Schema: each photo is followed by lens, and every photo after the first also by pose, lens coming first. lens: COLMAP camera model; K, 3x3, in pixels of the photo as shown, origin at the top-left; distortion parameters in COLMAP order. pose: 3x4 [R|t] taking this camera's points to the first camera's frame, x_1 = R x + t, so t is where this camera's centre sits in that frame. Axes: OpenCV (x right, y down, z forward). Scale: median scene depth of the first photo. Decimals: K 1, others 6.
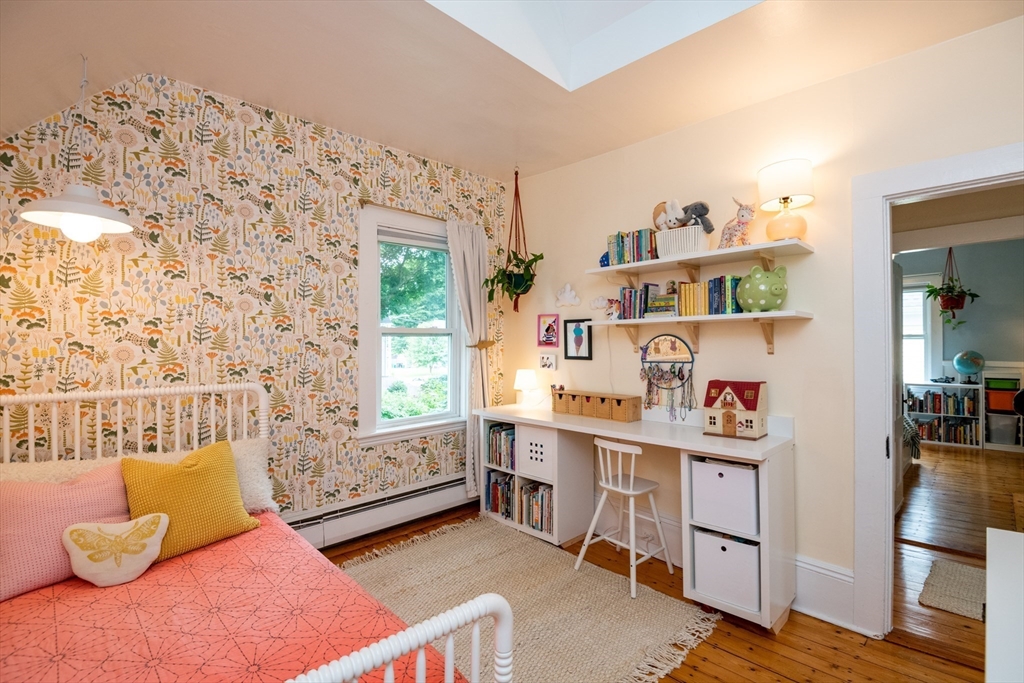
lens RADIAL K [[466.5, 0, 512.0], [0, 466.5, 341.5], [0, 0, 1]] dist [-0.019404, -0.000792]
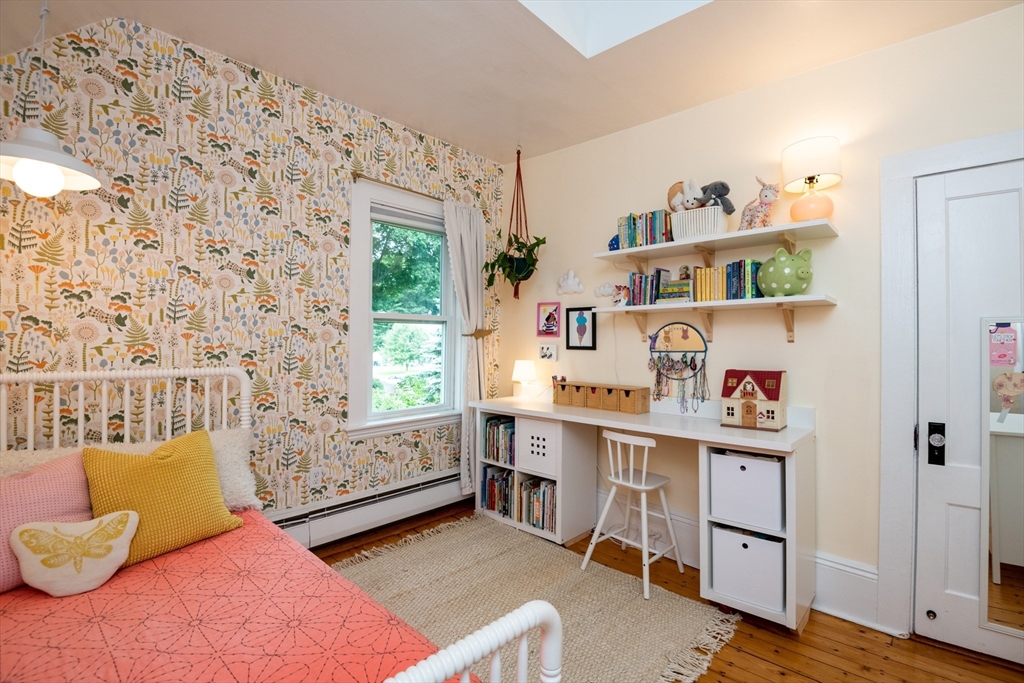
lens RADIAL K [[468.2, 0, 512.0], [0, 468.2, 341.5], [0, 0, 1]] dist [-0.023758, 0.000882]
pose [[0.998719, 0.012333, 0.049081, -0.058741], [-0.012411, 0.999922, 0.001280, 0.029160], [-0.049062, -0.001887, 0.998794, 0.065520]]
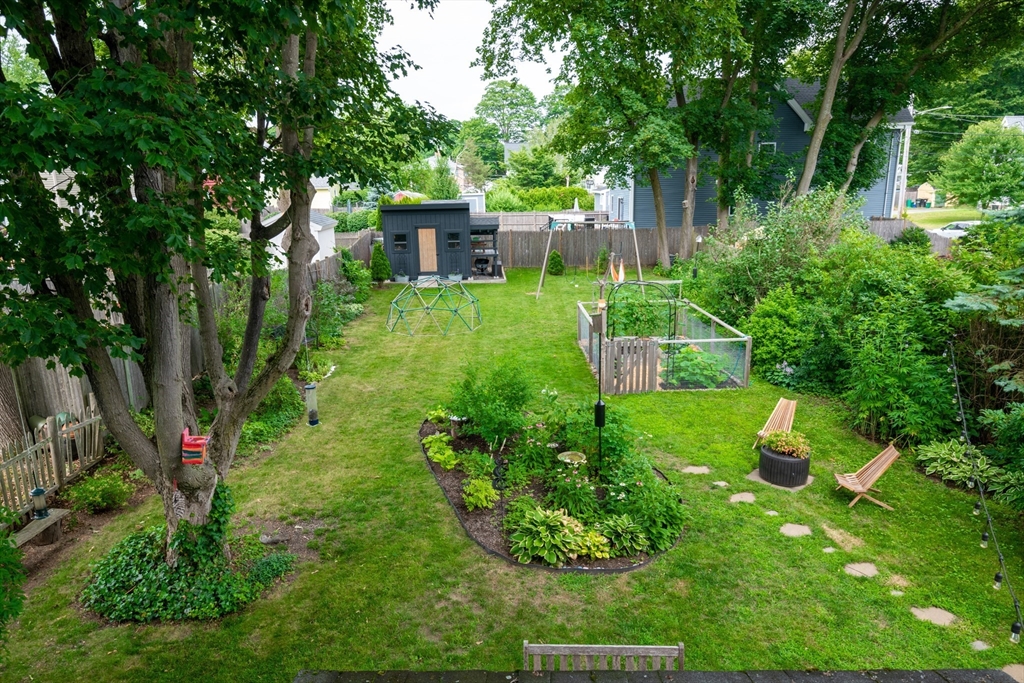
lens RADIAL K [[650.5, 0, 512.0], [0, 650.5, 341.5], [0, 0, 1]] dist [0.000214, -0.000384]
pose [[0.704401, 0.156670, -0.692296, -0.255370], [0.026324, 0.968900, 0.246050, 0.159840], [0.709314, -0.191541, 0.678370, 1.239968]]
